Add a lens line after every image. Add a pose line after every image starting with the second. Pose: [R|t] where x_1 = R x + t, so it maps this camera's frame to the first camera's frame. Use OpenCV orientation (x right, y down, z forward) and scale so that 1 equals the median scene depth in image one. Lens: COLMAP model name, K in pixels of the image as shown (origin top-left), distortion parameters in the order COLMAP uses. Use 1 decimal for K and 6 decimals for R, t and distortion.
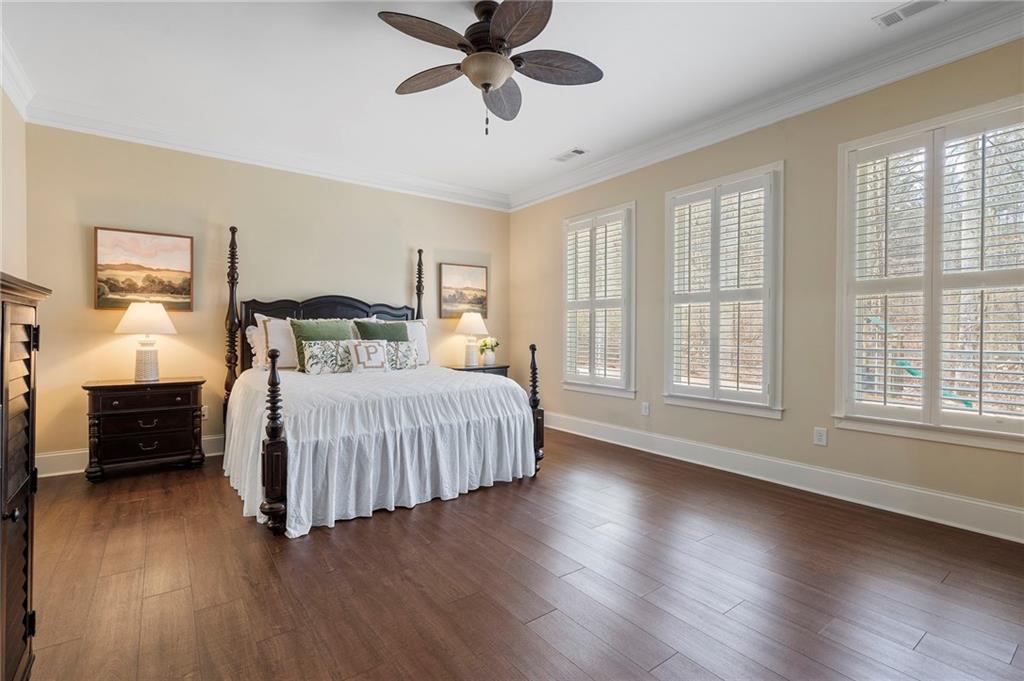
lens RADIAL K [[467.5, 0, 492.0], [0, 467.5, 336.9], [0, 0, 1]] dist [0.000232, 0.000297]
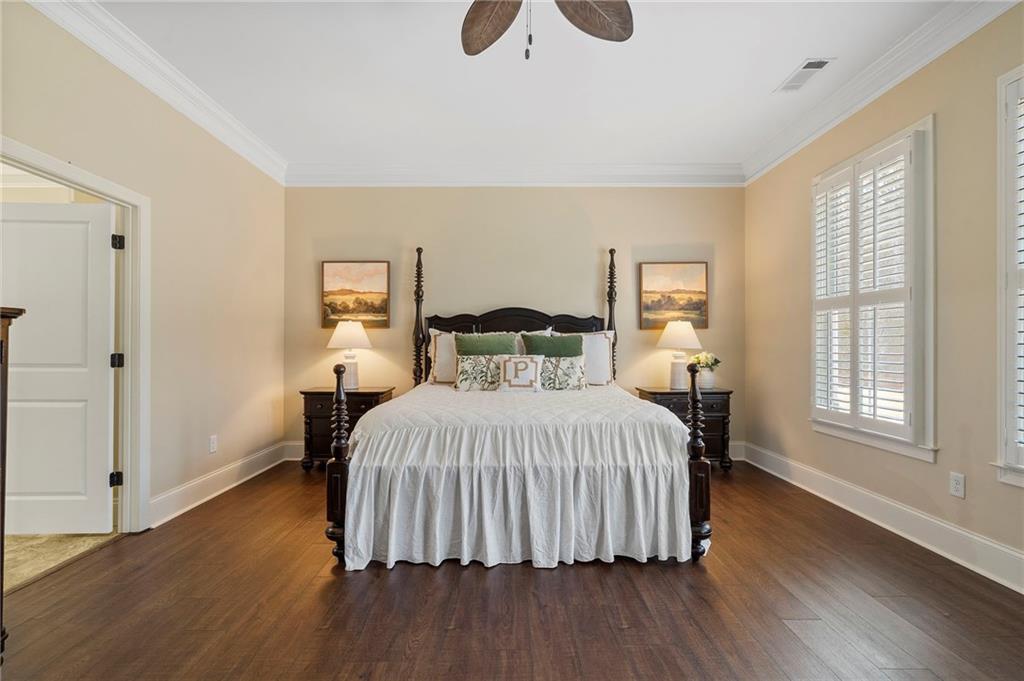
lens RADIAL K [[459.6, 0, 505.1], [0, 459.6, 345.6], [0, 0, 1]] dist [-0.000675, 0.000173]
pose [[0.820991, -0.004057, -0.570926, 0.210257], [-0.003561, 0.999919, -0.012226, -0.000584], [0.570929, 0.012071, 0.820910, 0.262386]]
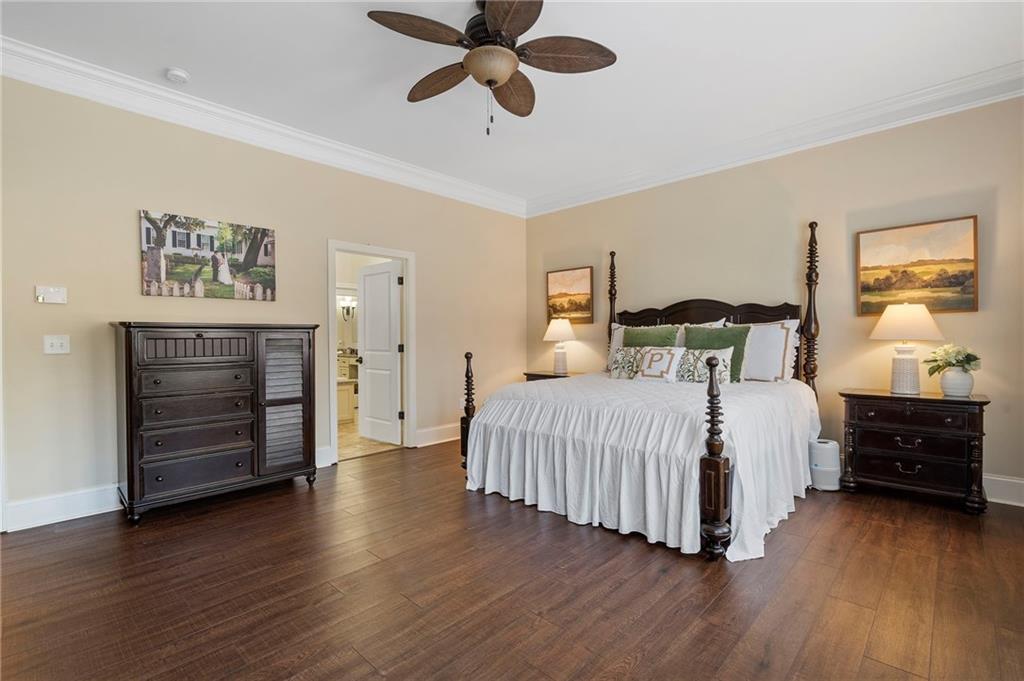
lens RADIAL K [[457.9, 0, 512.0], [0, 457.9, 340.5], [0, 0, 1]] dist [0.001697, 0.000417]
pose [[0.208047, -0.002445, -0.978116, 0.562100], [-0.004351, 0.999985, -0.003425, -0.001617], [0.978109, 0.004968, 0.208033, 0.518176]]
